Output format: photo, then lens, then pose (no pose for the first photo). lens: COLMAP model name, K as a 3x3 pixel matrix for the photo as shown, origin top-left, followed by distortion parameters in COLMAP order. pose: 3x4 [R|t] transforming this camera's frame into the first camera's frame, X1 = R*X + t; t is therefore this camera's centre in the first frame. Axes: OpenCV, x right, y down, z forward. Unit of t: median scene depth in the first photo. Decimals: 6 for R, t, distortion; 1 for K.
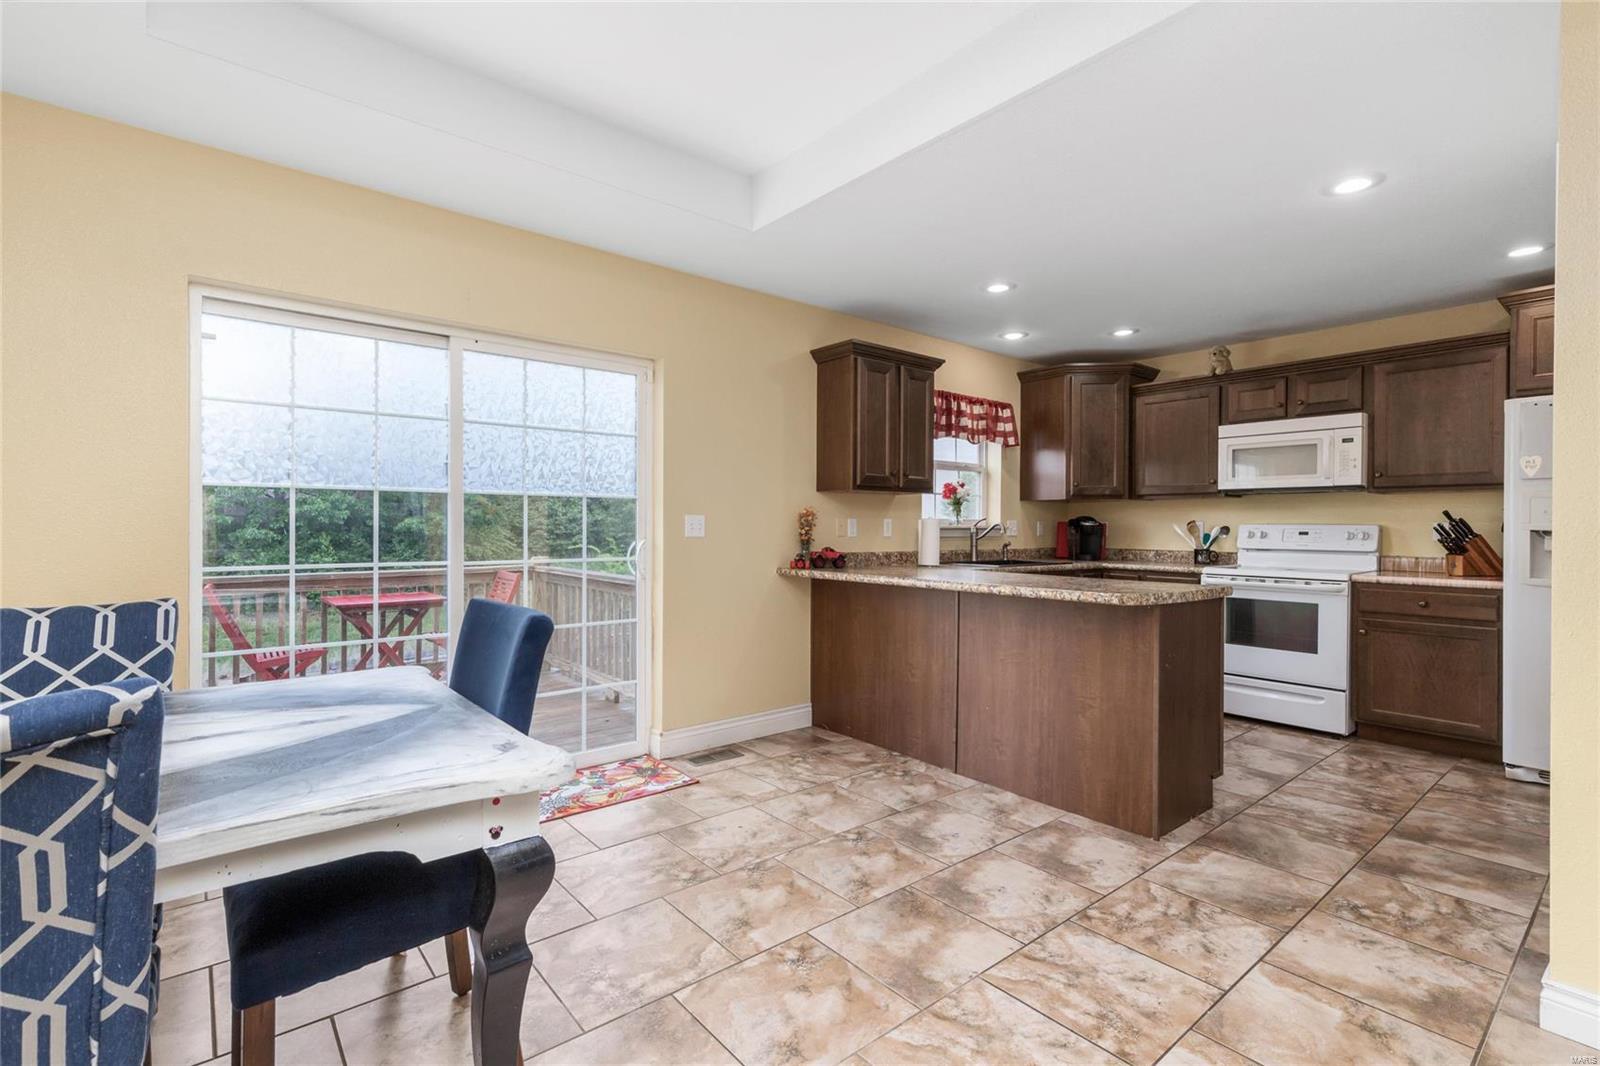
lens RADIAL K [[733.0, 0, 800.0], [0, 733.0, 533.0], [0, 0, 1]] dist [-0.000089, -0.000280]
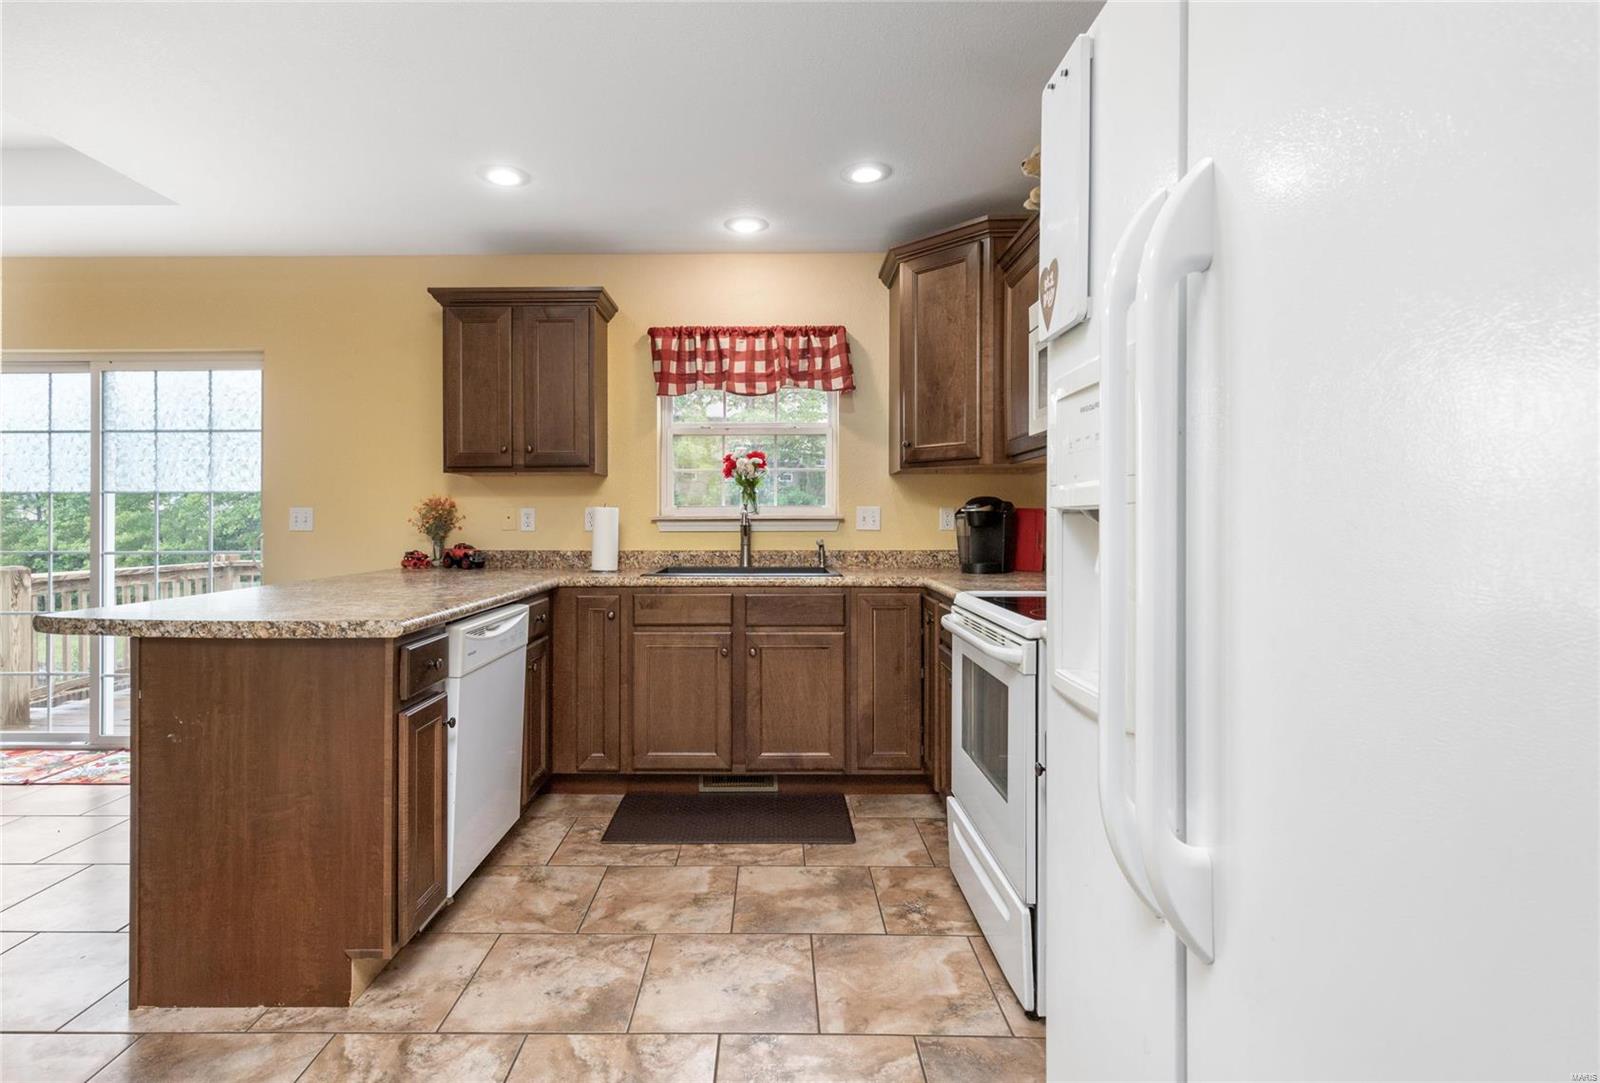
lens RADIAL K [[804.8, 0, 756.4], [0, 804.8, 522.9], [0, 0, 1]] dist [0.014112, -0.000349]
pose [[0.761413, -0.004391, -0.648252, 0.919339], [0.000925, 0.999983, -0.005688, 0.001670], [0.648267, 0.003731, 0.761404, 0.548919]]
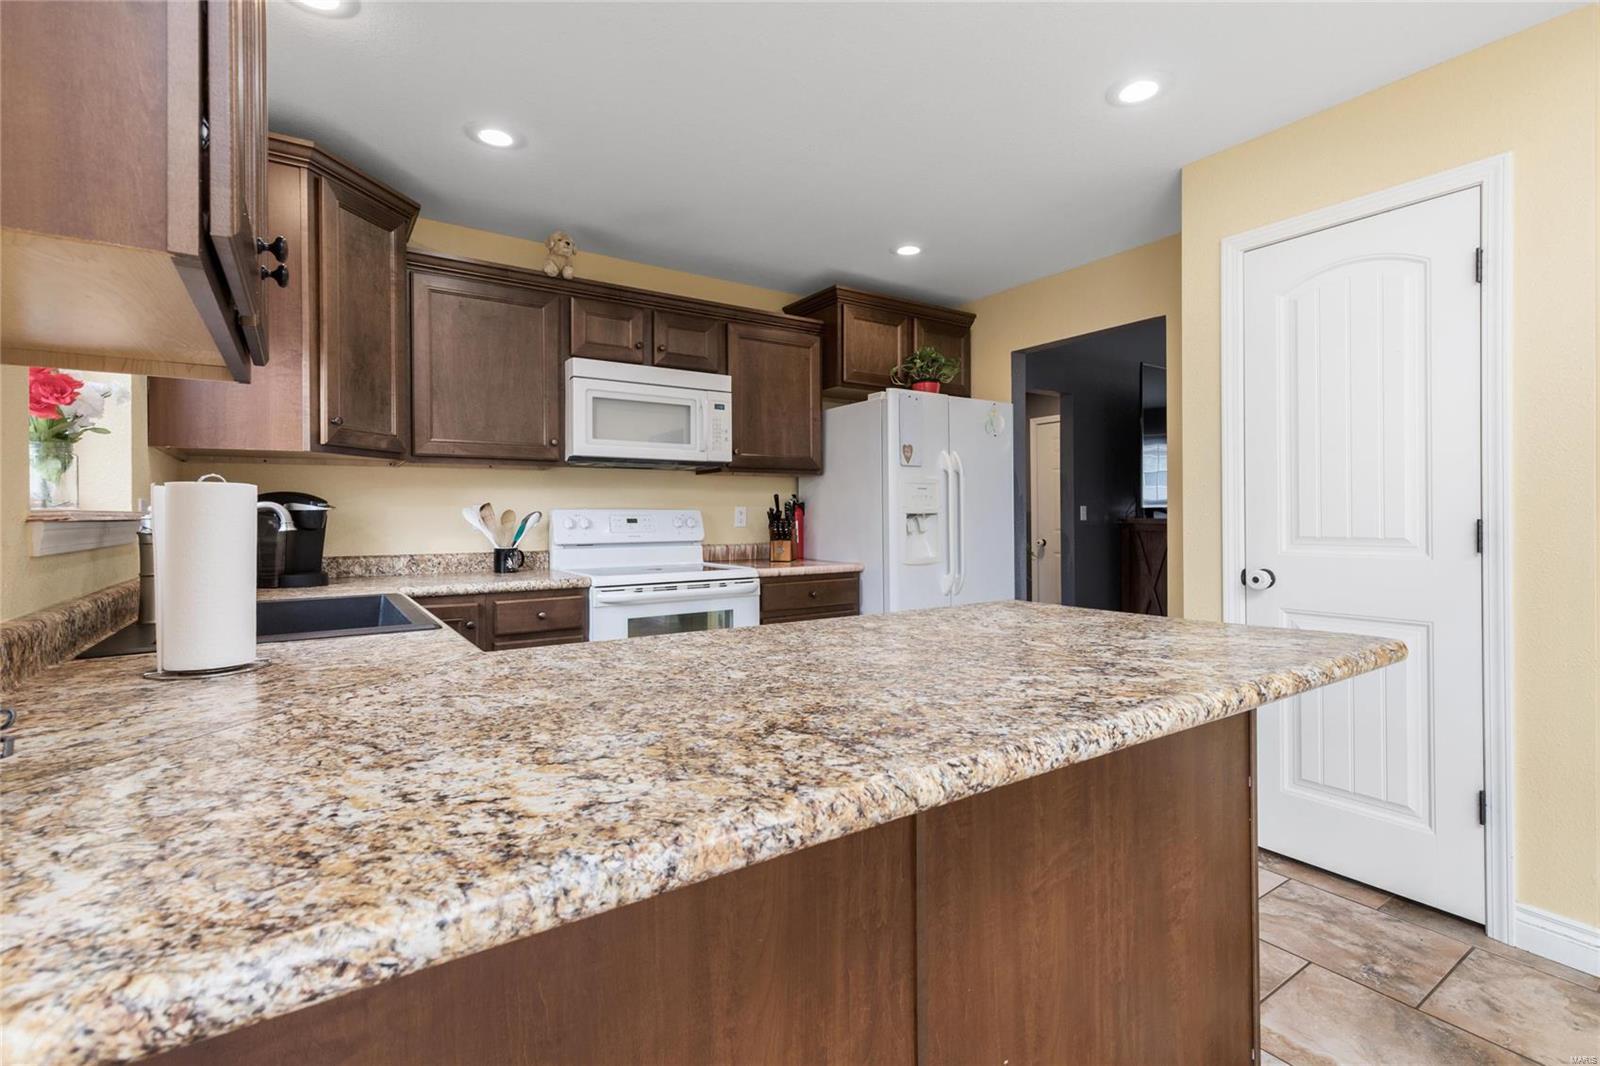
lens RADIAL K [[733.6, 0, 801.4], [0, 733.6, 506.7], [0, 0, 1]] dist [0.003429, 0.000271]
pose [[0.092388, 0.004700, 0.995712, -0.067495], [0.016779, 0.999840, -0.006277, -0.007368], [-0.995582, 0.017287, 0.092295, 0.868961]]
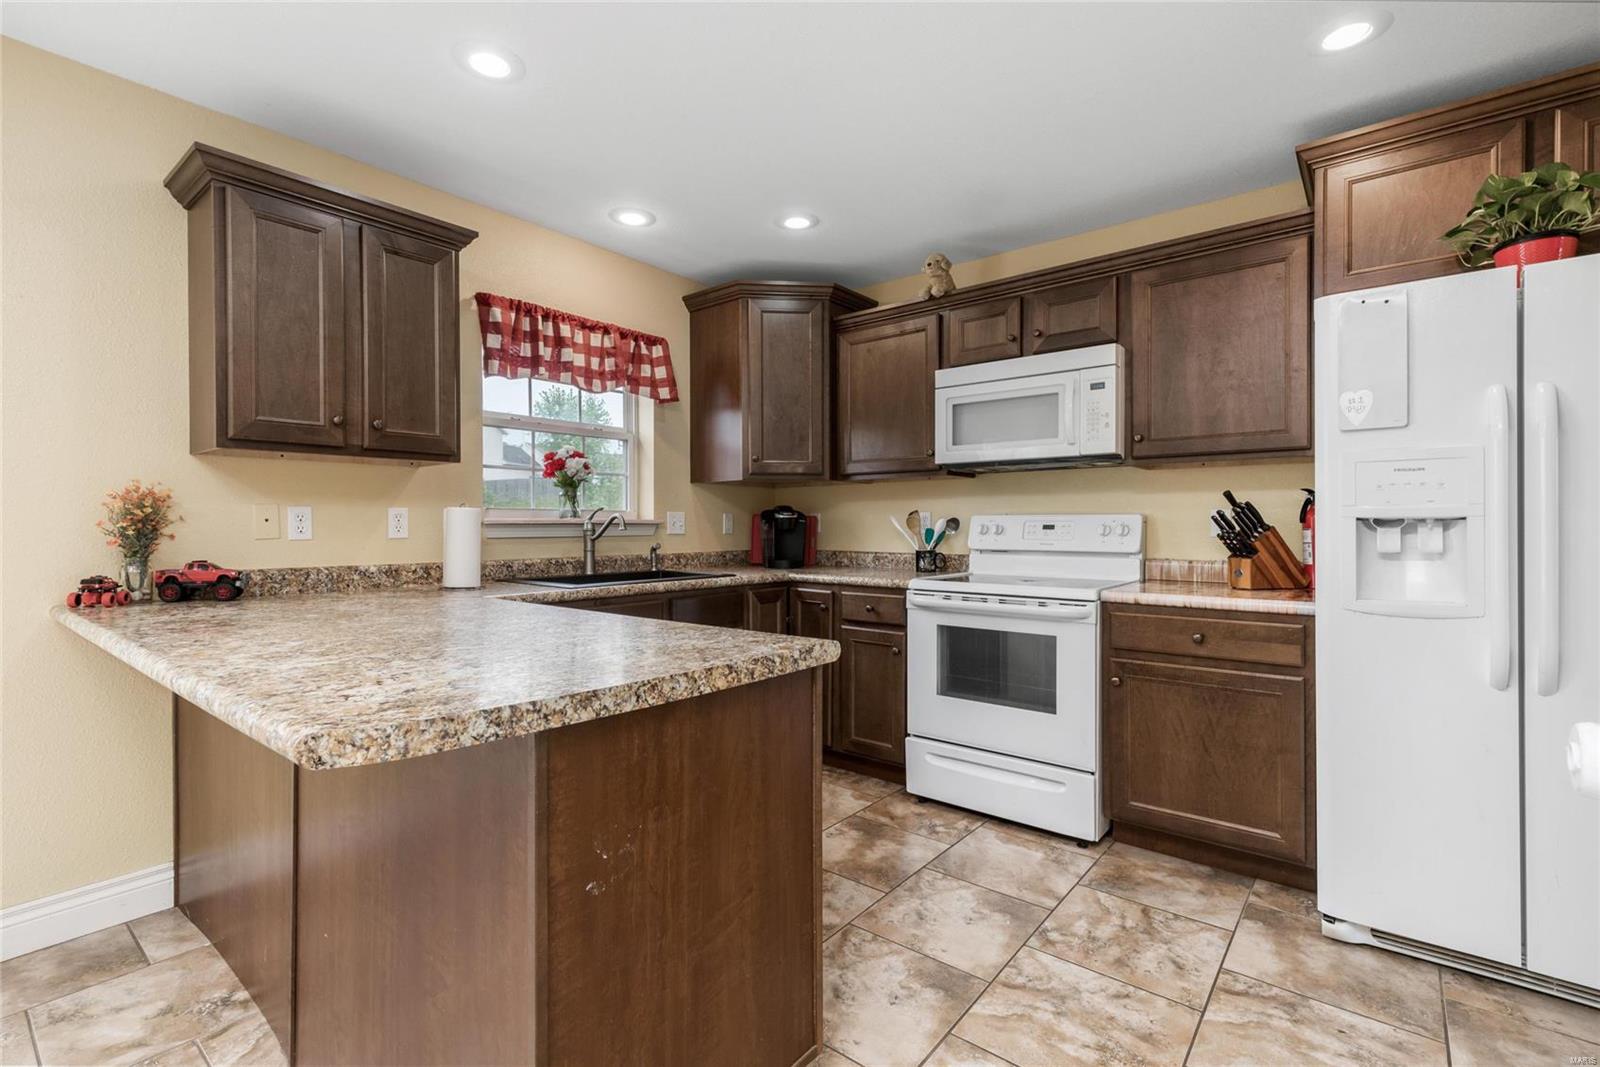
lens RADIAL K [[724.2, 0, 804.6], [0, 724.2, 533.3], [0, 0, 1]] dist [0.004878, -0.001103]
pose [[0.978960, -0.009592, 0.203824, 0.368308], [0.009174, 0.999953, 0.002995, 0.002407], [-0.203844, -0.001062, 0.979003, 0.430154]]
